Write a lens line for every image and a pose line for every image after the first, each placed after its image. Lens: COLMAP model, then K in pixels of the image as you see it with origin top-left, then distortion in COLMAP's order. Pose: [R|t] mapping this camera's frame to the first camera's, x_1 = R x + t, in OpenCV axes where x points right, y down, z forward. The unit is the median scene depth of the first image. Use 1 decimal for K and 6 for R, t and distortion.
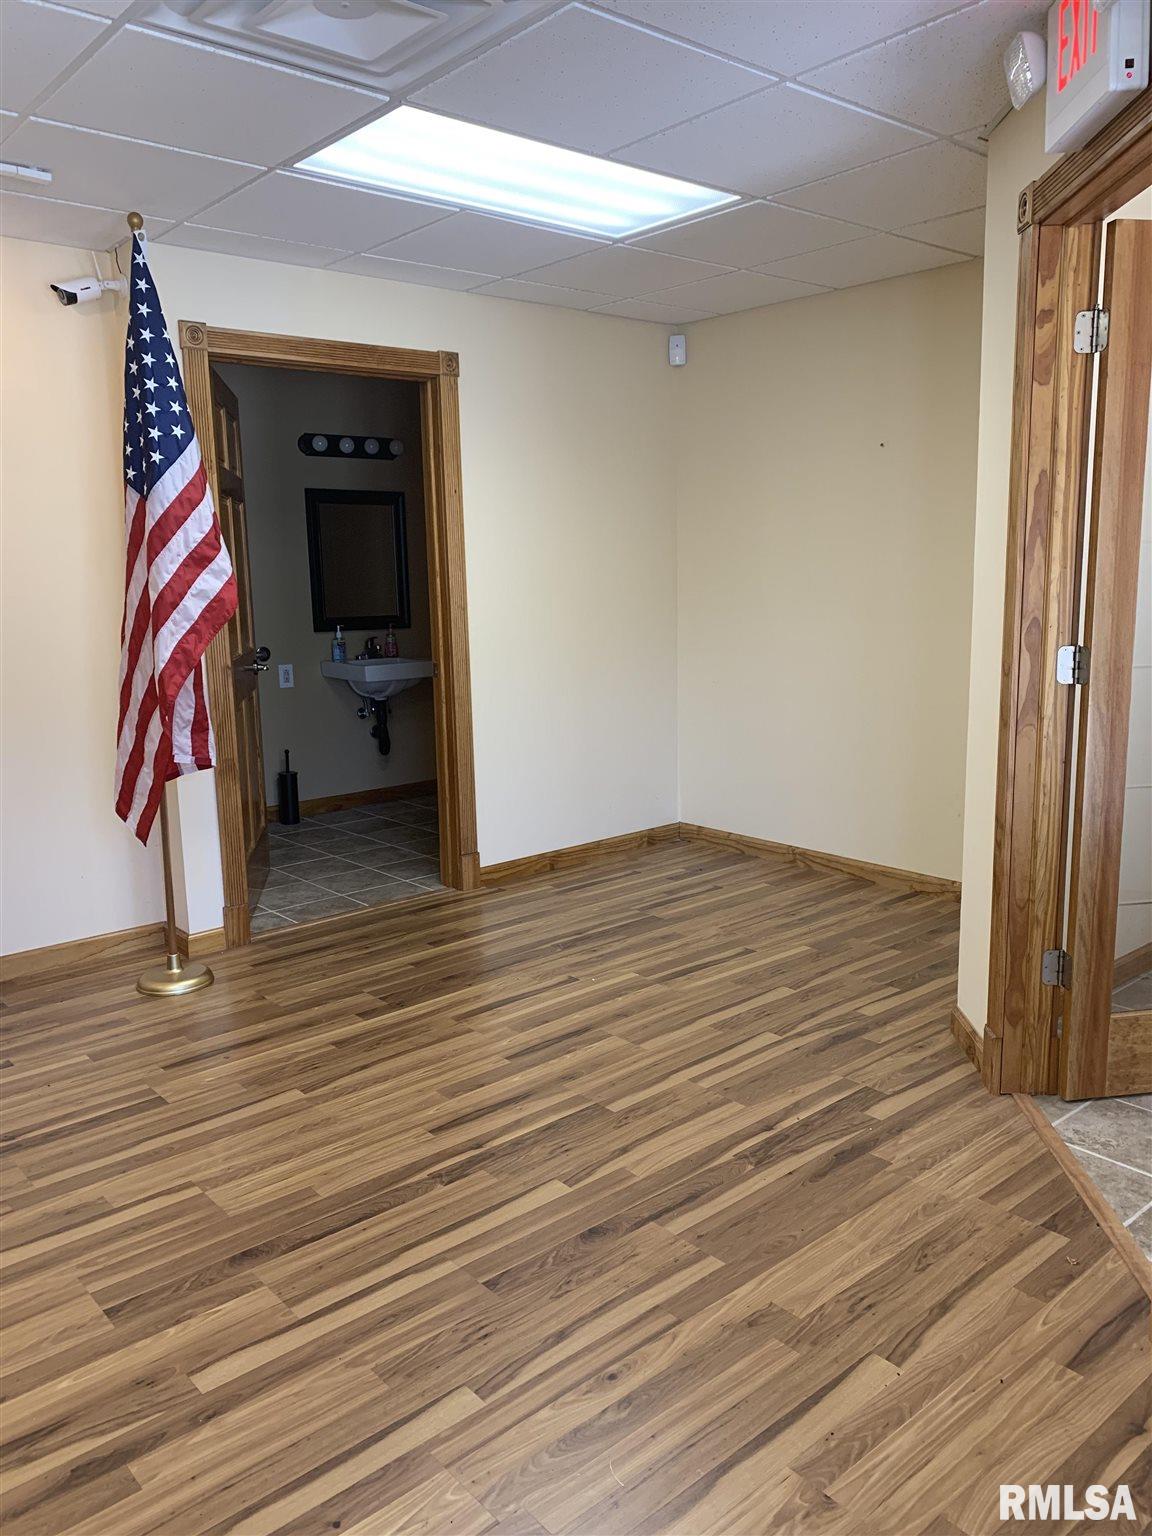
lens RADIAL K [[1172.8, 0, 580.2], [0, 1172.8, 761.7], [0, 0, 1]] dist [0.024724, -0.009943]
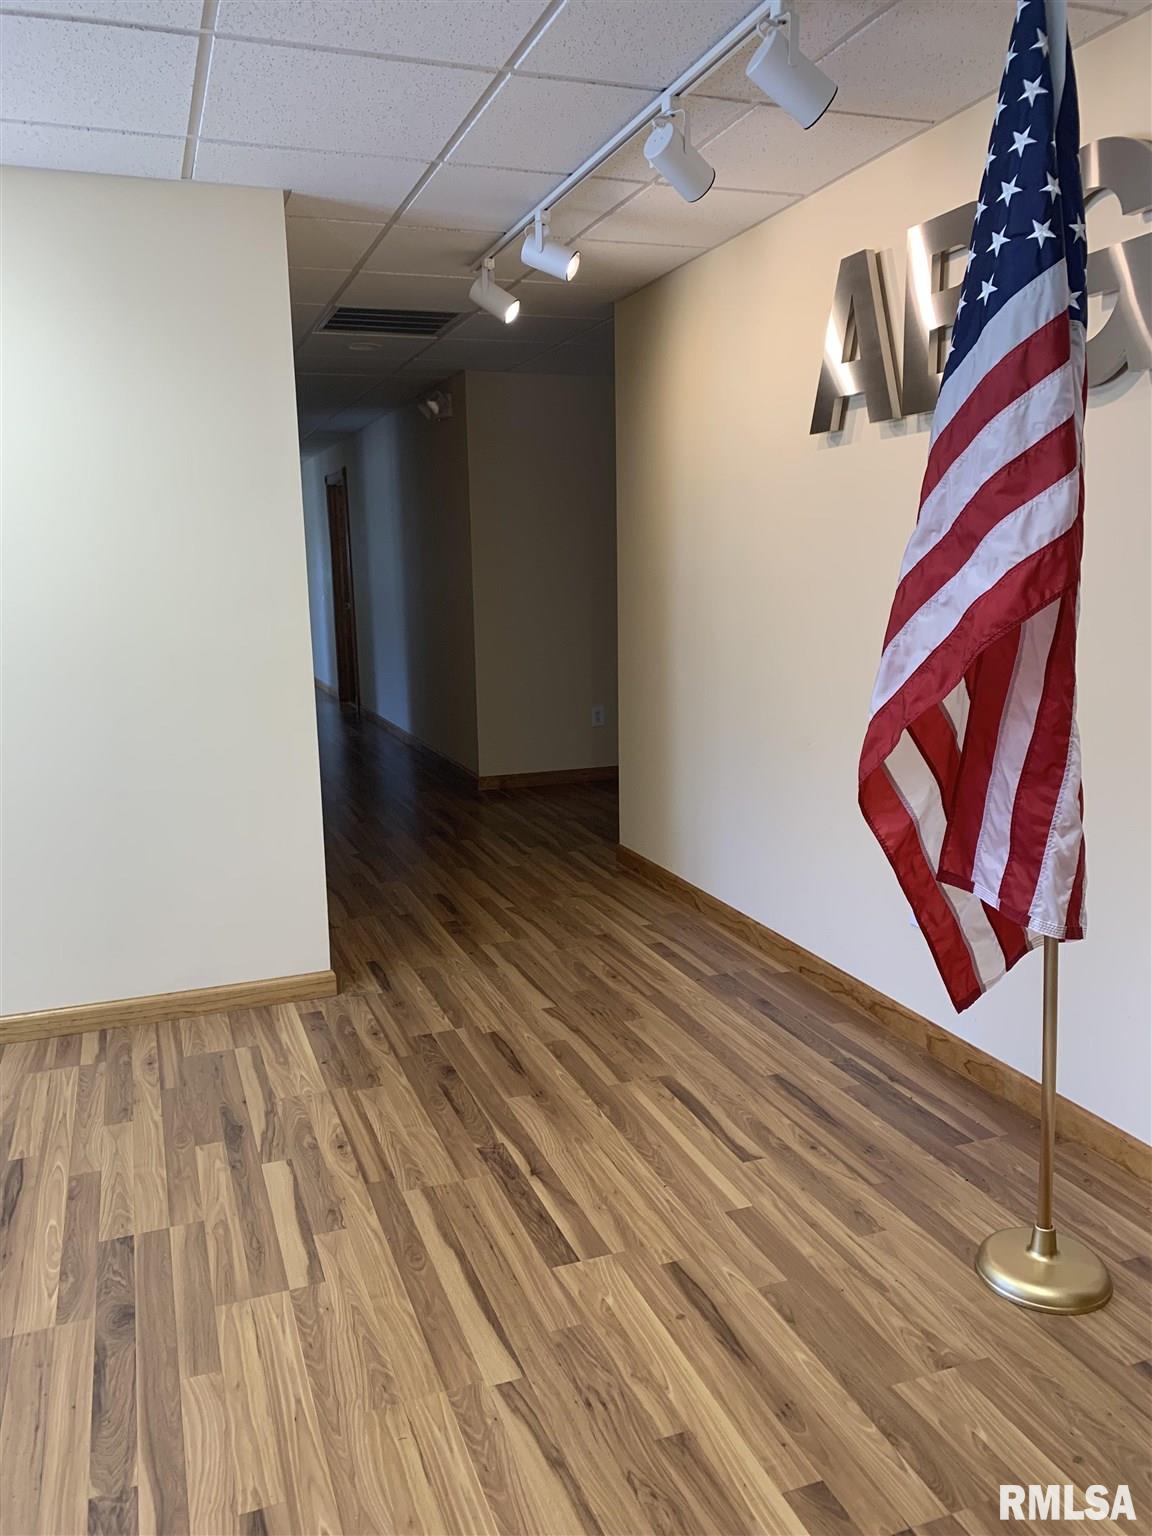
lens RADIAL K [[1188.3, 0, 569.1], [0, 1188.3, 778.9], [0, 0, 1]] dist [0.003986, -0.000929]
pose [[-0.343743, 0.204714, -0.916478, 0.303276], [-0.135290, 0.954972, 0.264055, -0.229023], [0.929267, 0.214757, -0.300570, 1.260874]]
